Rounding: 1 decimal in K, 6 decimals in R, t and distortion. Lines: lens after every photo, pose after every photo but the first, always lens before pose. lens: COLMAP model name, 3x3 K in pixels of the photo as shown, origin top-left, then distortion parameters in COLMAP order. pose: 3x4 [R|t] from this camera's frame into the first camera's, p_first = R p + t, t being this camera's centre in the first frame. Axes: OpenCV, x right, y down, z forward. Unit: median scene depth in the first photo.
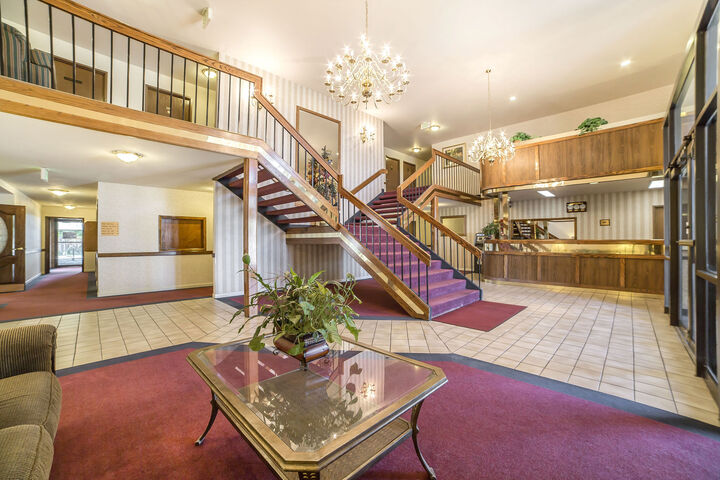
lens RADIAL K [[334.3, 0, 357.5], [0, 334.3, 232.1], [0, 0, 1]] dist [0.001594, 0.000656]
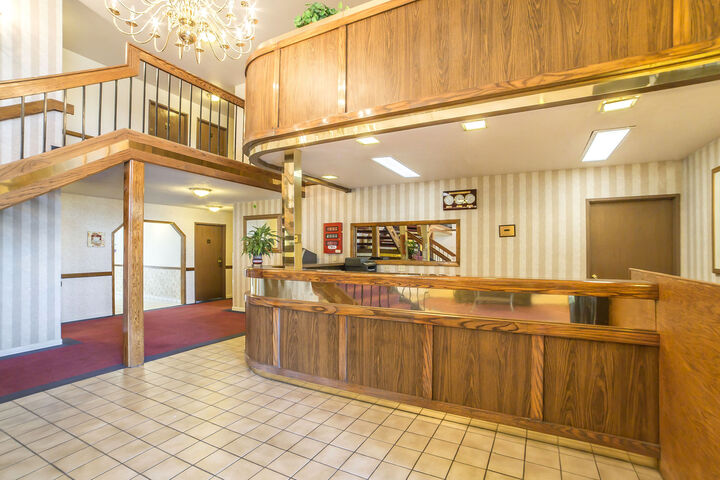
lens RADIAL K [[348.7, 0, 360.0], [0, 348.7, 240.0], [0, 0, 1]] dist [-0.040881, 0.000549]
pose [[0.979514, 0.009528, 0.201151, 0.419361], [-0.008693, 0.999950, -0.005036, -0.009485], [-0.201189, 0.003184, 0.979547, 0.536011]]
